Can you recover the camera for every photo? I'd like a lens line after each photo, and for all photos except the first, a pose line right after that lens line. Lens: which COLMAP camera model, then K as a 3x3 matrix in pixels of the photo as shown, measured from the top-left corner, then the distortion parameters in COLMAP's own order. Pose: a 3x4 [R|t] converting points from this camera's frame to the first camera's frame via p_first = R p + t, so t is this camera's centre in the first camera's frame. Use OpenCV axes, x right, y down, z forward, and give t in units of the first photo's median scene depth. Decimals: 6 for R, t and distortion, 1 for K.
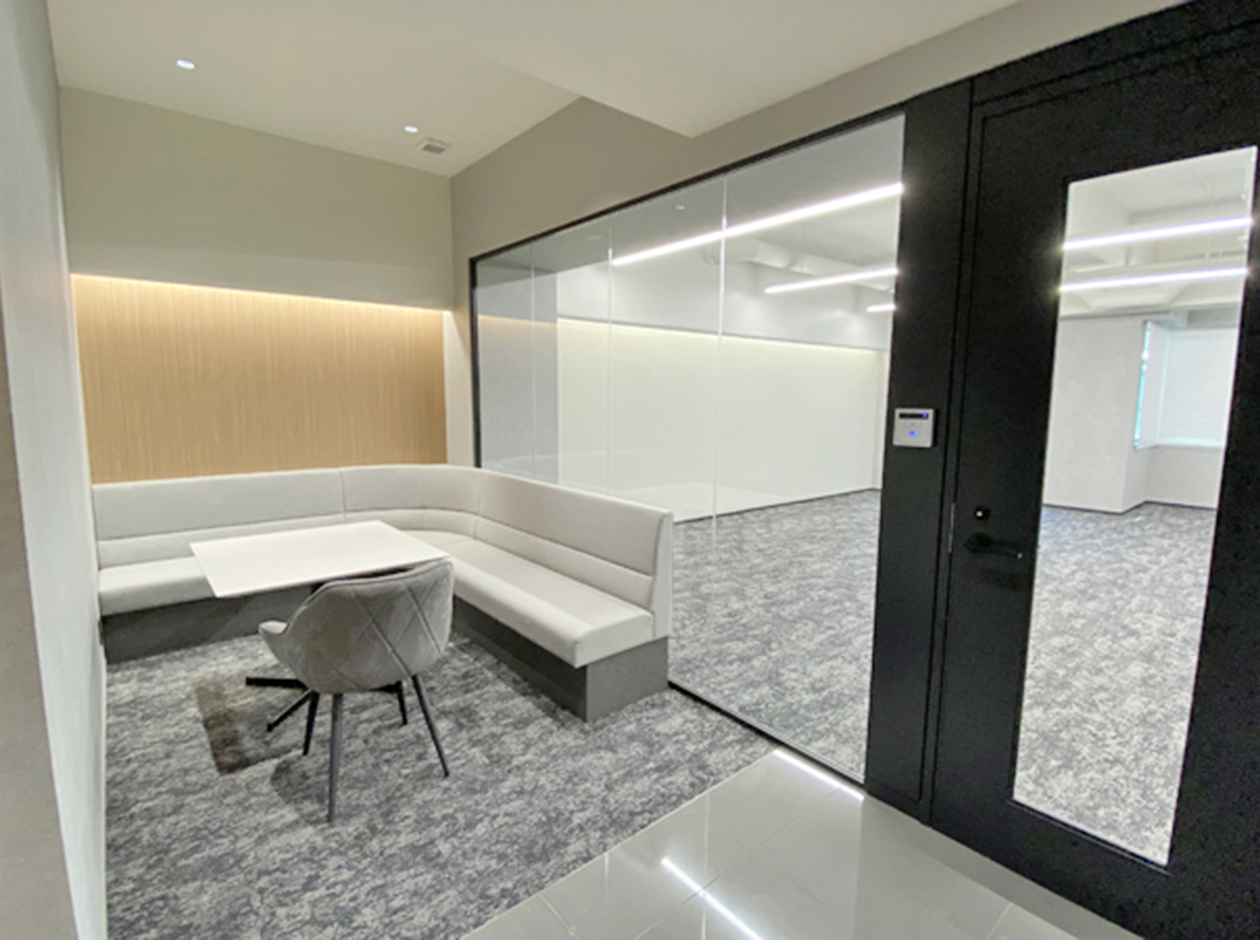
lens RADIAL K [[620.3, 0, 609.6], [0, 620.3, 474.0], [0, 0, 1]] dist [0.013163, -0.001076]
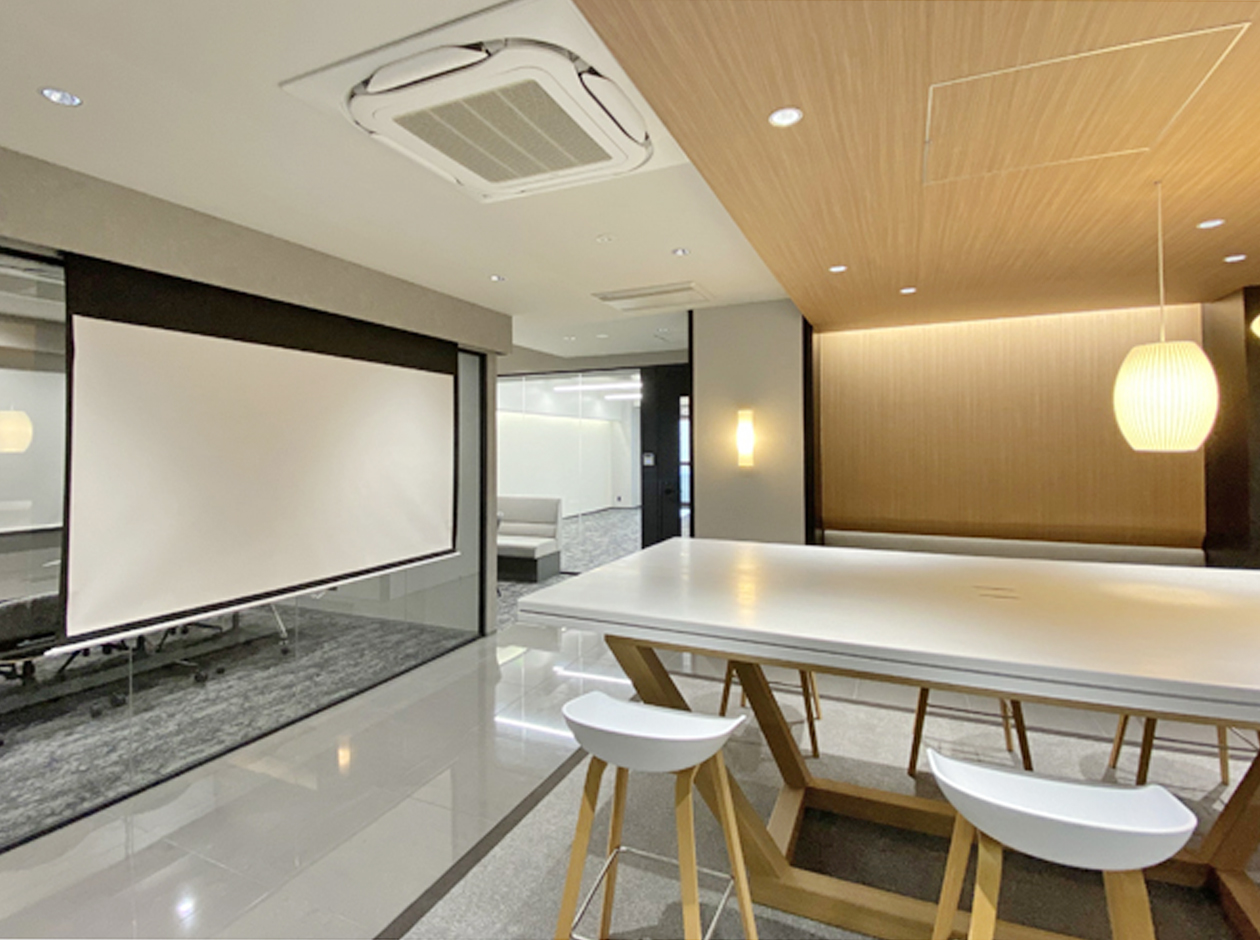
lens RADIAL K [[620.3, 0, 609.6], [0, 620.3, 474.0], [0, 0, 1]] dist [0.013163, -0.001076]
pose [[0.907824, -0.031353, 0.418177, -0.915064], [0.066901, 0.995258, -0.070614, 0.185413], [-0.413980, 0.092082, 0.905617, -1.611347]]
